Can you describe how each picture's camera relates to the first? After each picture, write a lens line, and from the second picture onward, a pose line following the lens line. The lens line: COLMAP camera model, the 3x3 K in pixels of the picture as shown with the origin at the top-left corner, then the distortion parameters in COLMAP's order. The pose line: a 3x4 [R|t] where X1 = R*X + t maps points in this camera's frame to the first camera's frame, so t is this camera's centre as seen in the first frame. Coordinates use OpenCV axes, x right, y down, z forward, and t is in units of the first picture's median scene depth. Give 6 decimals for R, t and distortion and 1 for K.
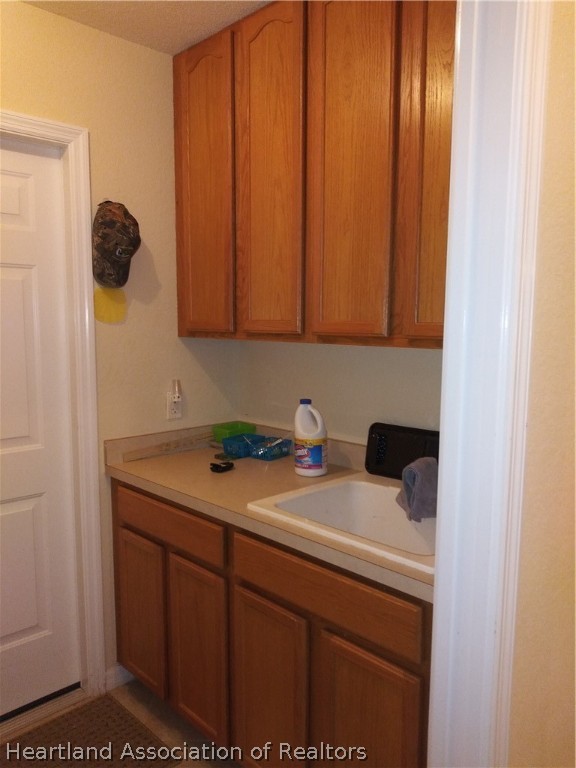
lens RADIAL K [[589.0, 0, 291.7], [0, 589.0, 388.8], [0, 0, 1]] dist [0.065205, -0.088269]
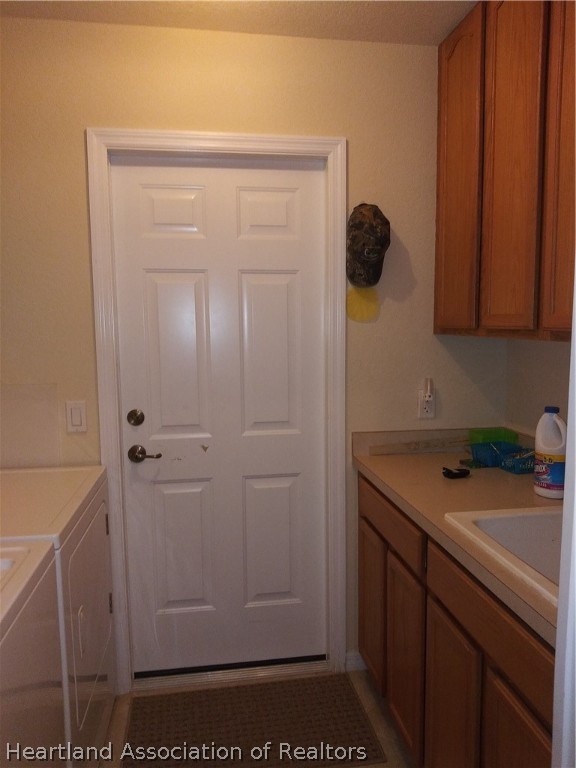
lens RADIAL K [[589.0, 0, 291.7], [0, 589.0, 388.8], [0, 0, 1]] dist [0.065205, -0.088269]
pose [[0.827163, 0.054292, -0.559333, 0.186711], [-0.054149, 0.998391, 0.016832, -0.002704], [0.559347, 0.016364, 0.828772, 0.074407]]
